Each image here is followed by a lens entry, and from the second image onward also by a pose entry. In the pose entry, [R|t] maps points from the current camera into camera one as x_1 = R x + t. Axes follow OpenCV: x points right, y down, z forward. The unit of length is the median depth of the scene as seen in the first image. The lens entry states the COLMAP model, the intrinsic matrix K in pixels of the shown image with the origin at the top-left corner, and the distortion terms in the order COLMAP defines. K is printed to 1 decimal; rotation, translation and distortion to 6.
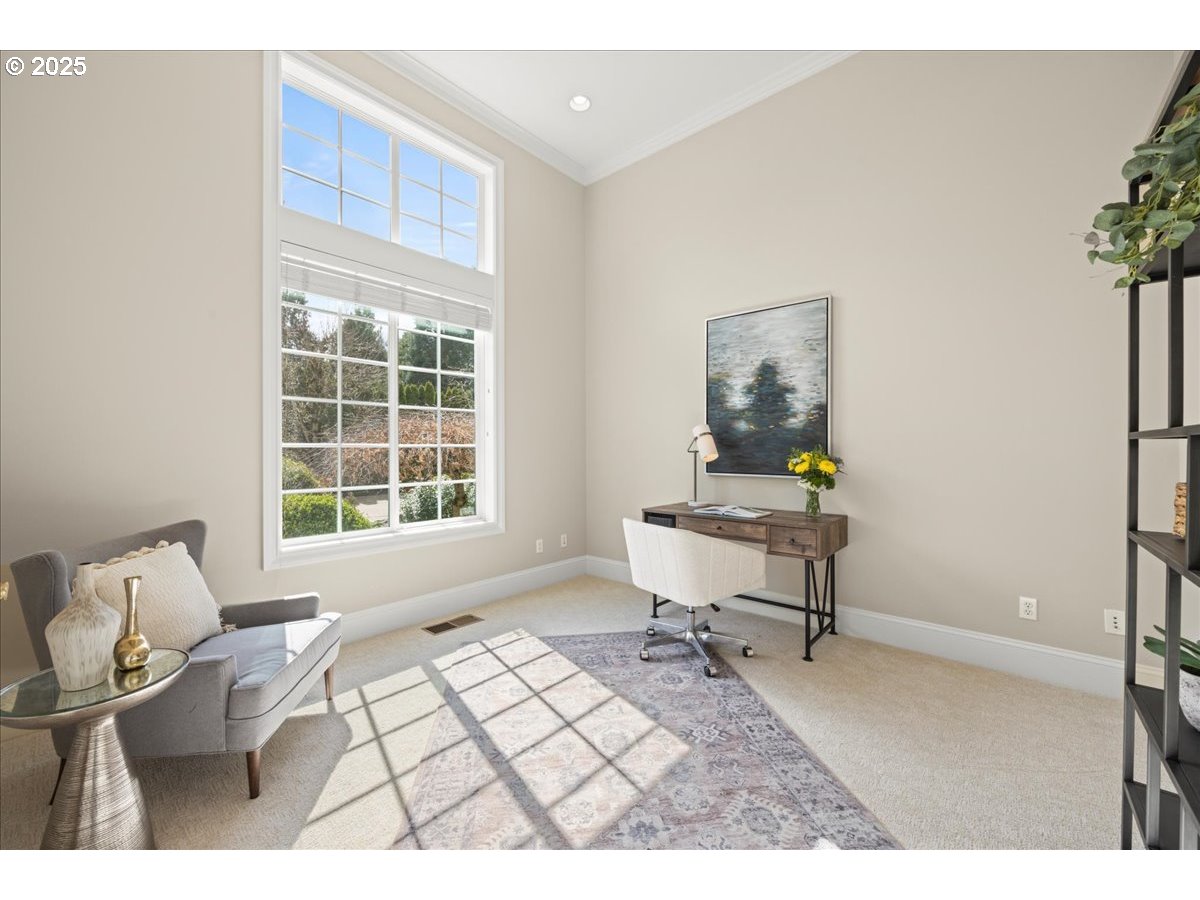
lens RADIAL K [[479.9, 0, 600.0], [0, 479.9, 450.0], [0, 0, 1]] dist [0.002335, 0.000171]
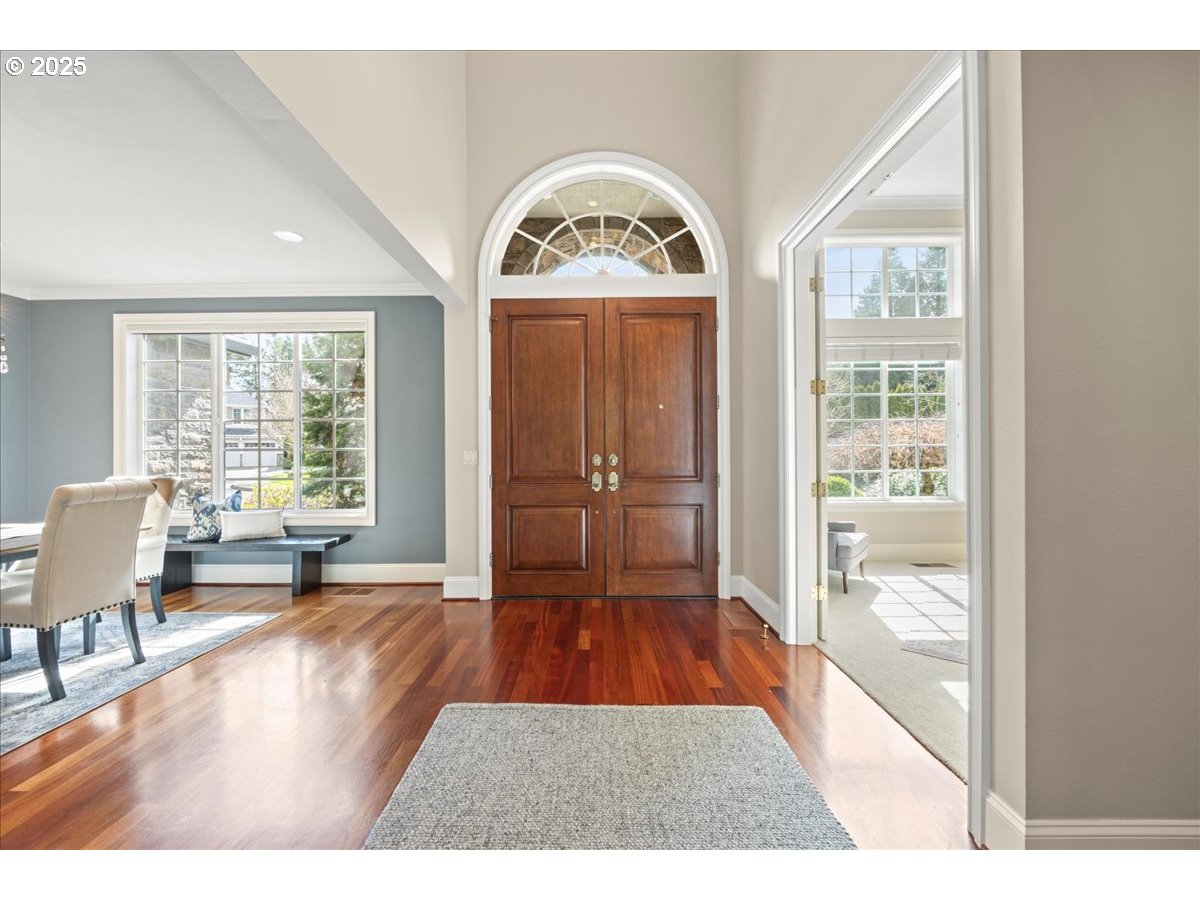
lens RADIAL K [[479.9, 0, 600.0], [0, 479.9, 450.0], [0, 0, 1]] dist [0.002335, 0.000171]
pose [[0.668808, 0.003005, -0.743429, 0.103153], [-0.007026, 0.999973, -0.002278, 0.015054], [0.743402, 0.006747, 0.668811, -0.675415]]
